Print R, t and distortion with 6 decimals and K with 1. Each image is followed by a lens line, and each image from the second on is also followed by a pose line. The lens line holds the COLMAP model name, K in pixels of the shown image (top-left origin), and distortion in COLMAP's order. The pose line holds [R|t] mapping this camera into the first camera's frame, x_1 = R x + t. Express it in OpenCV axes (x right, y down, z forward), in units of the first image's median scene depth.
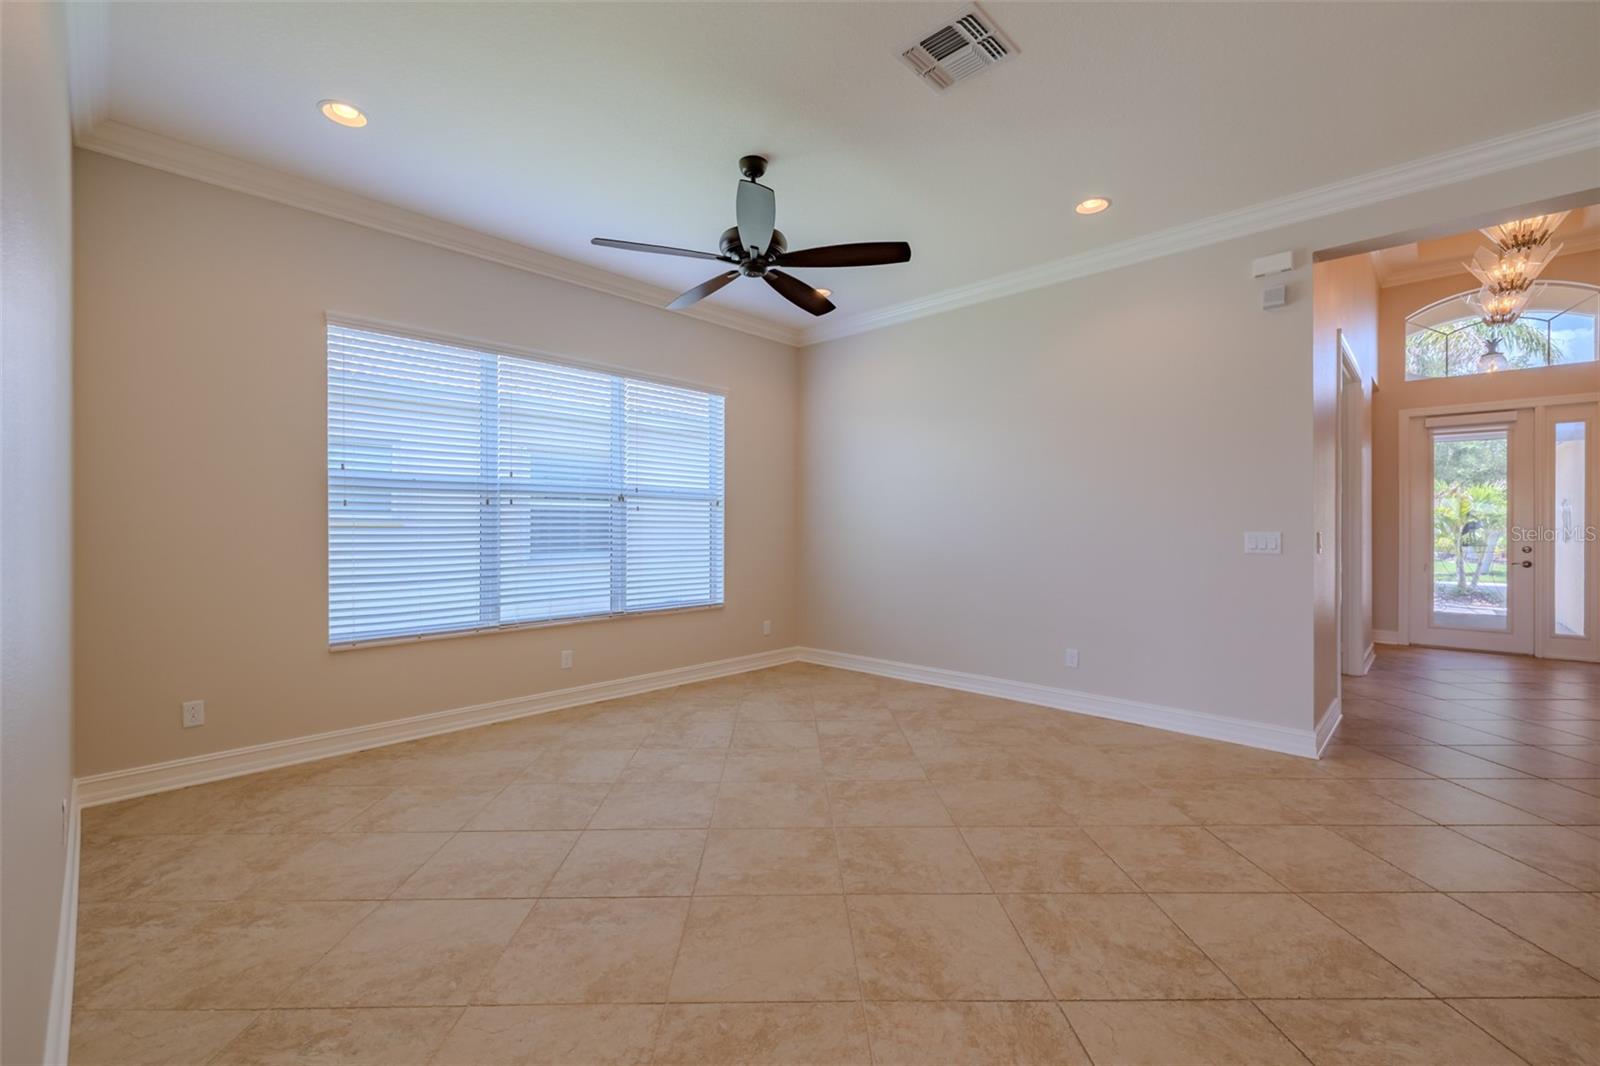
lens RADIAL K [[682.1, 0, 810.4], [0, 682.1, 525.8], [0, 0, 1]] dist [0.000239, 0.000200]
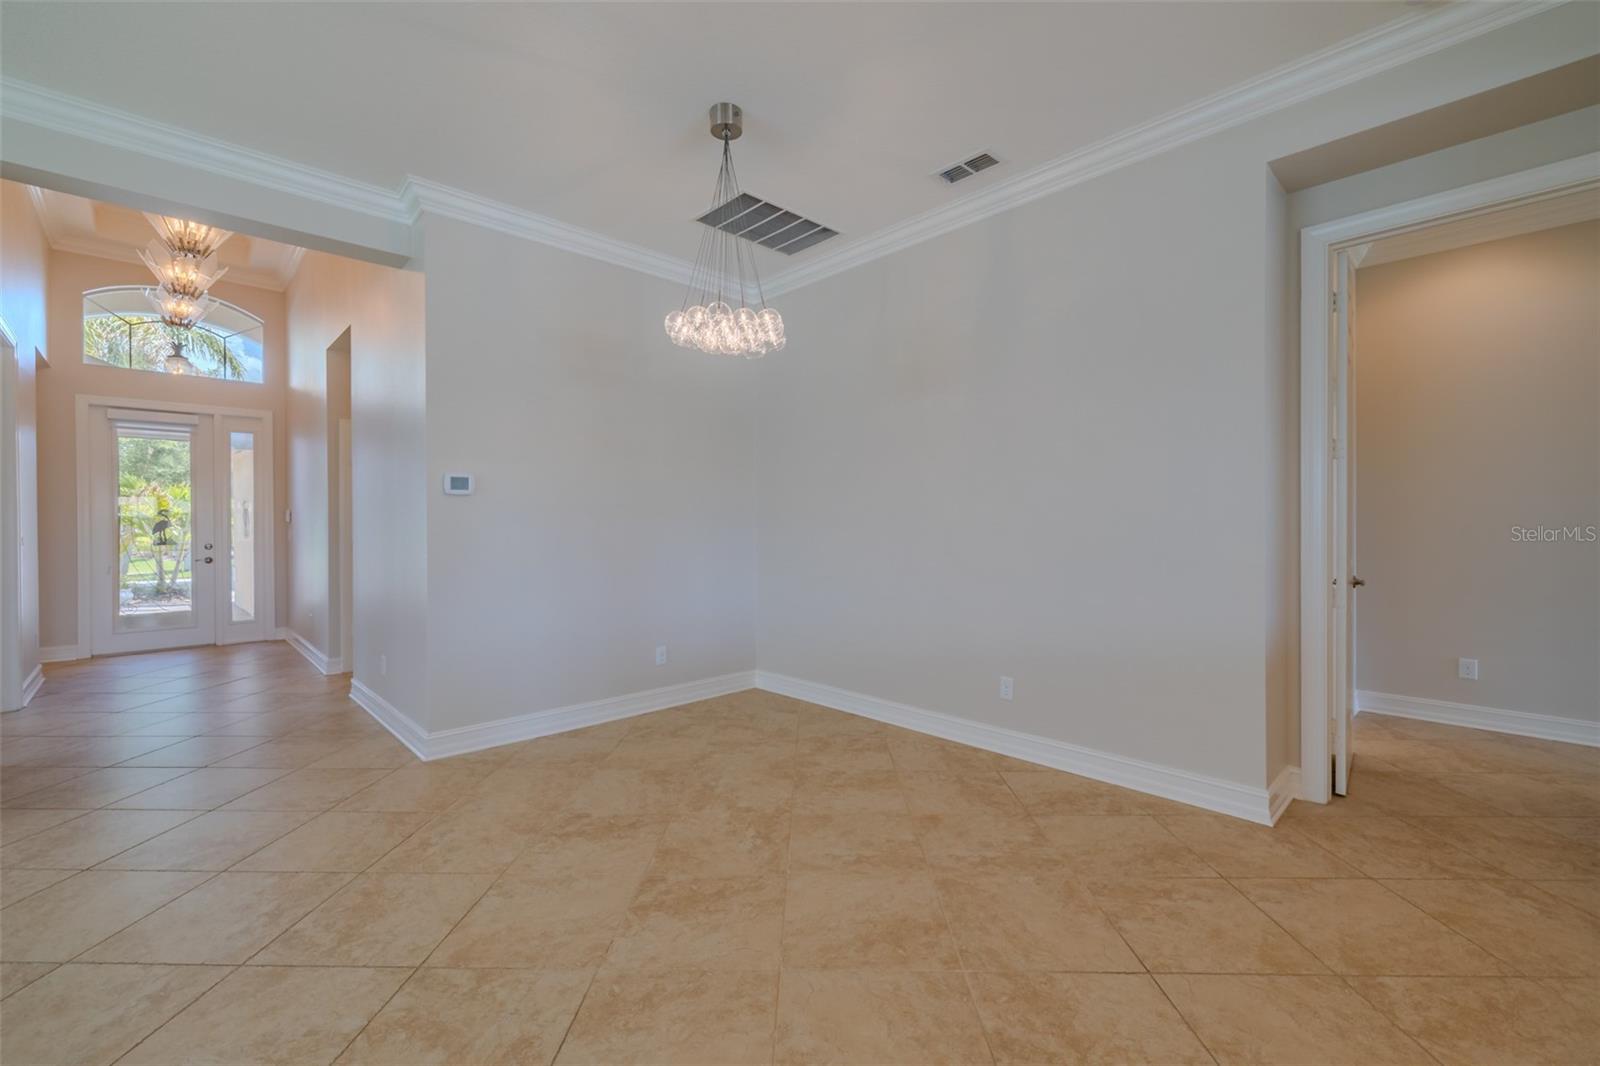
lens RADIAL K [[682.1, 0, 799.5], [0, 682.1, 527.5], [0, 0, 1]] dist [0.000239, 0.000200]
pose [[0.058987, -0.010821, 0.998200, 0.141796], [0.006942, 0.999922, 0.010430, 0.001597], [-0.998235, 0.006315, 0.059058, 0.046706]]
